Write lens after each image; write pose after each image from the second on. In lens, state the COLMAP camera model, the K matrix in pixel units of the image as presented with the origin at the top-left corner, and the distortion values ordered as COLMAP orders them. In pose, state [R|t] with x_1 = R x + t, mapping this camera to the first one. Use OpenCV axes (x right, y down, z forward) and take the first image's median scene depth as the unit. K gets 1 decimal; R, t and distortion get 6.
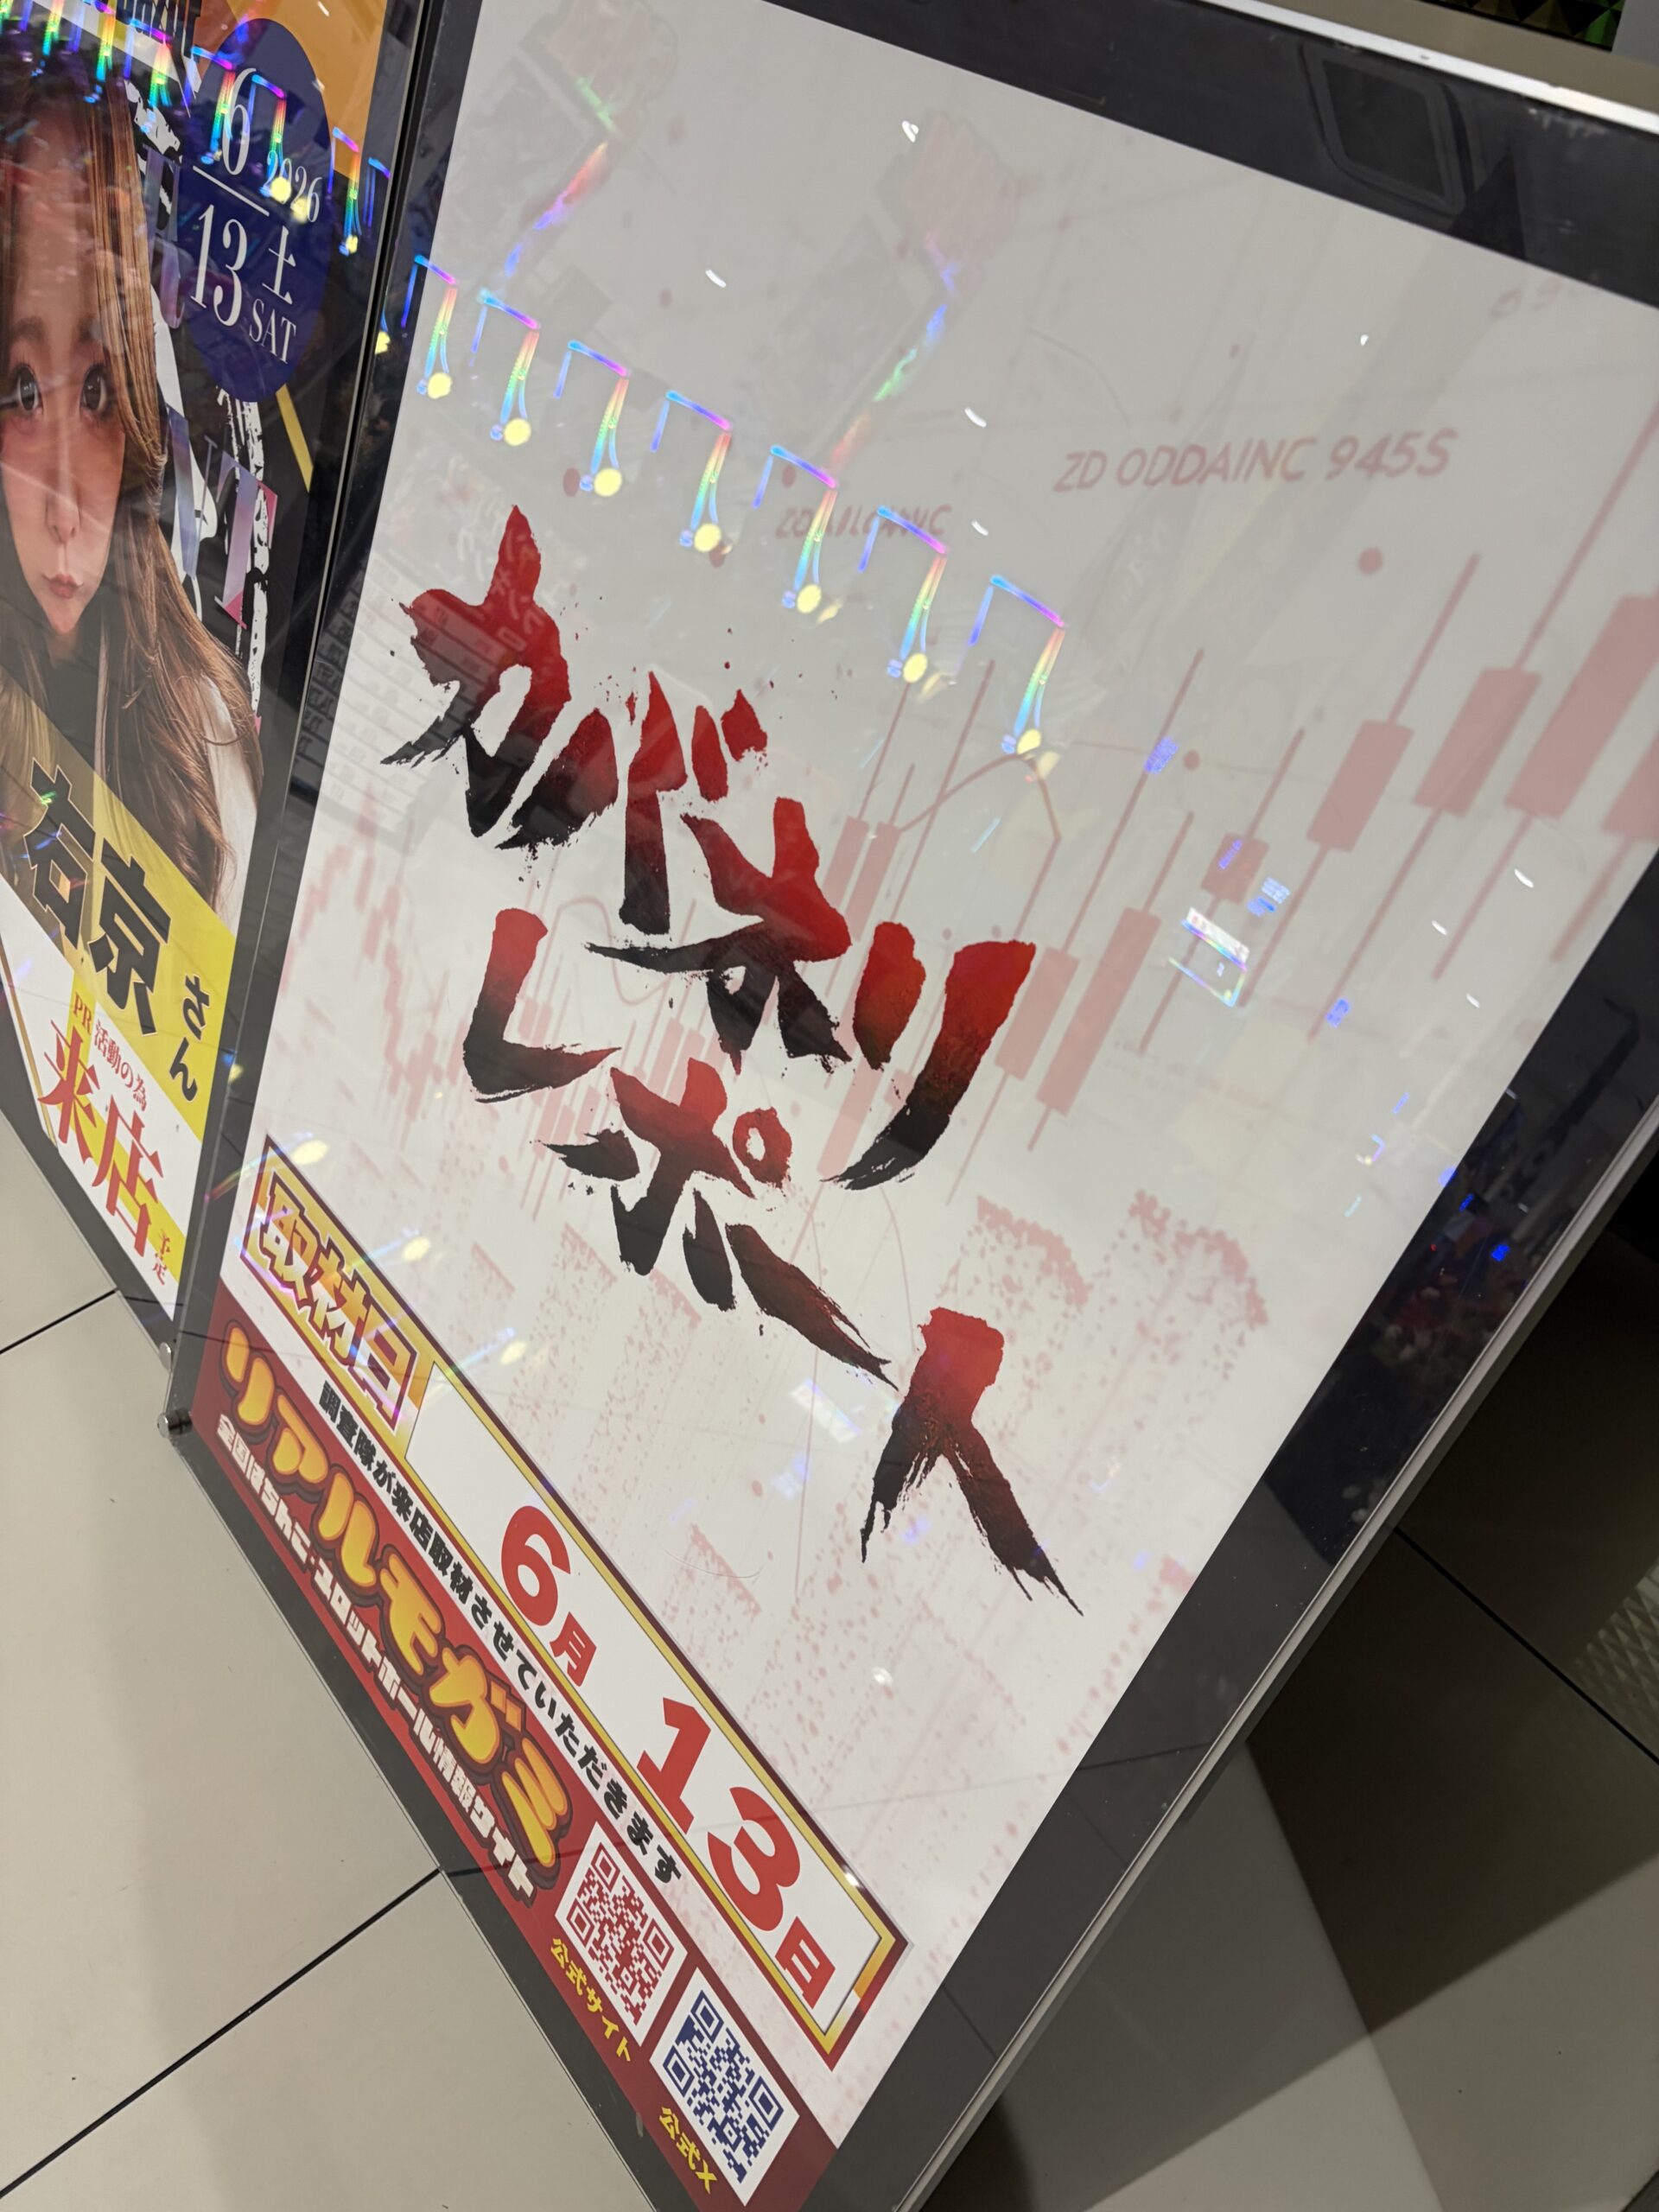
lens RADIAL K [[1693.4, 0, 829.5], [0, 1693.4, 1106.0], [0, 0, 1]] dist [0.072165, -0.149755]
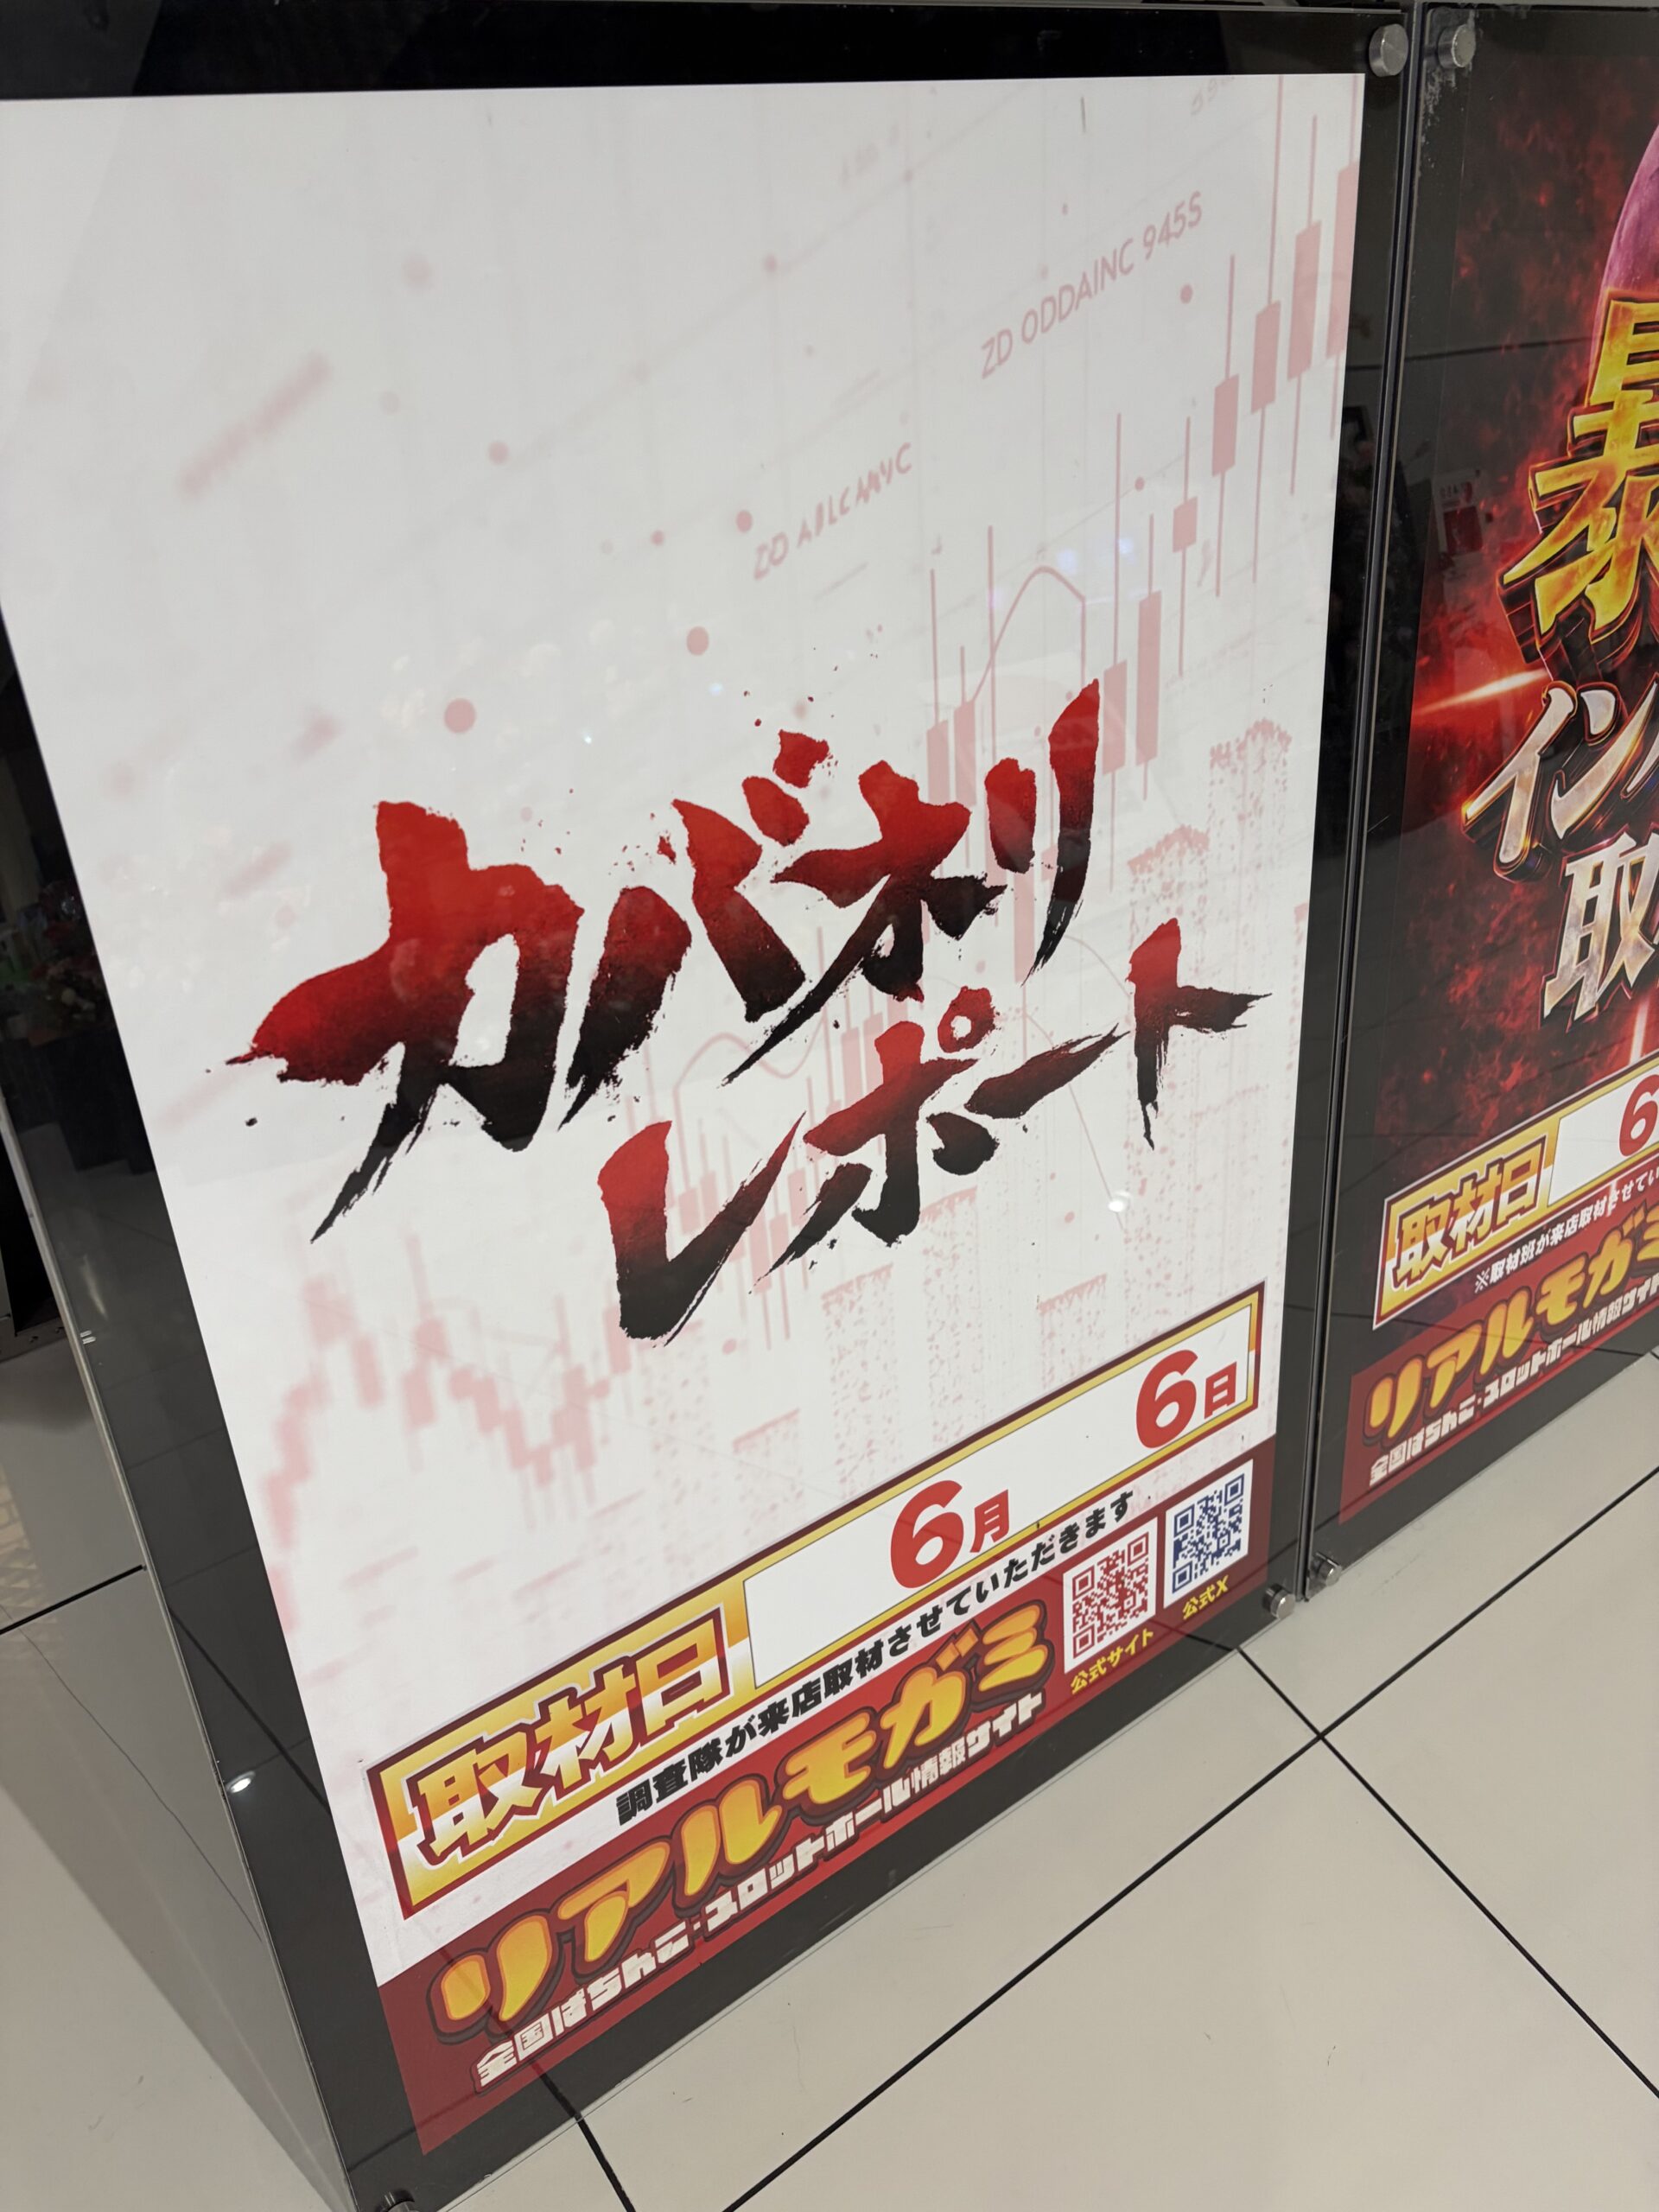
lens RADIAL K [[1693.4, 0, 829.5], [0, 1693.4, 1106.0], [0, 0, 1]] dist [0.072165, -0.149755]
pose [[0.063134, -0.718428, 0.692730, -0.872782], [0.577025, 0.592613, 0.562007, -0.634275], [-0.814283, 0.364241, 0.451965, 0.568792]]
